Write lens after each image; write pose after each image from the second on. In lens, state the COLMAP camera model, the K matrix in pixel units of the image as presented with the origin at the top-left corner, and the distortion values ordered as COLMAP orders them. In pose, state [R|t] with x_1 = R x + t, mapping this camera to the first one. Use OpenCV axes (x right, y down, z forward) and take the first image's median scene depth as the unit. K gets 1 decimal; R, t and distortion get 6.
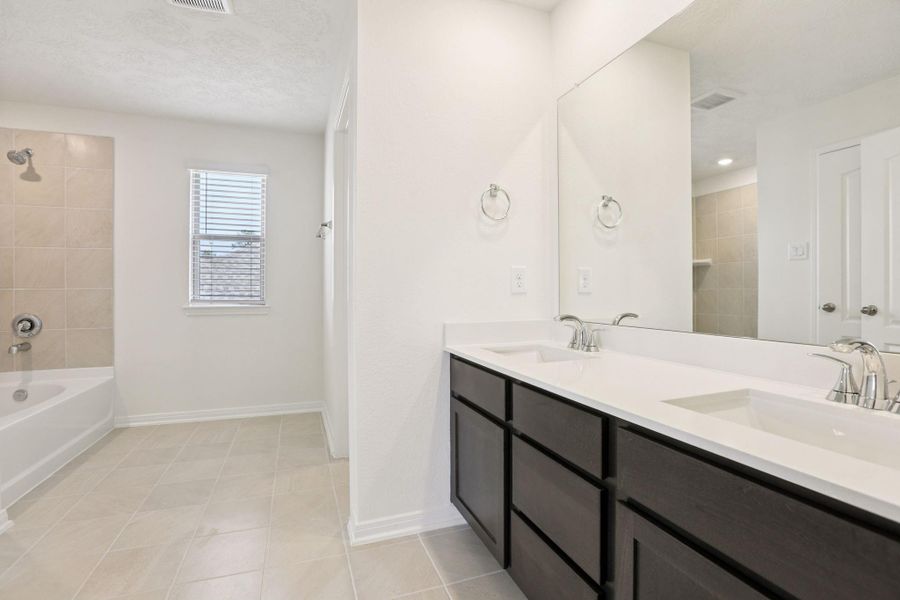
lens RADIAL K [[421.6, 0, 450.0], [0, 421.6, 300.0], [0, 0, 1]] dist [-0.003349, -0.000293]
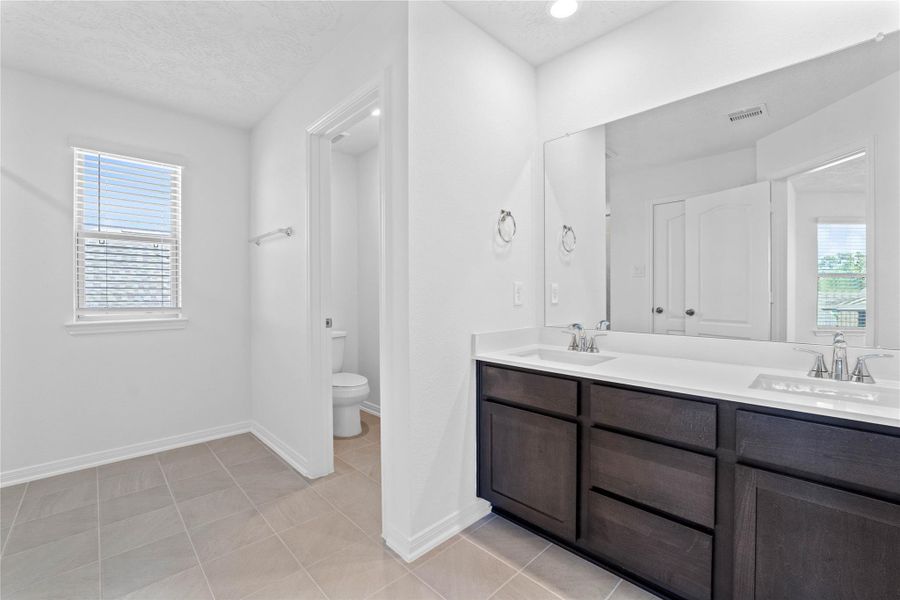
lens RADIAL K [[386.8, 0, 450.0], [0, 386.8, 300.0], [0, 0, 1]] dist [0.000034, 0.000041]
pose [[0.913068, -0.007111, 0.407746, -0.463414], [0.009753, 0.999943, -0.004400, -0.028708], [-0.407691, 0.007995, 0.913085, 0.108083]]
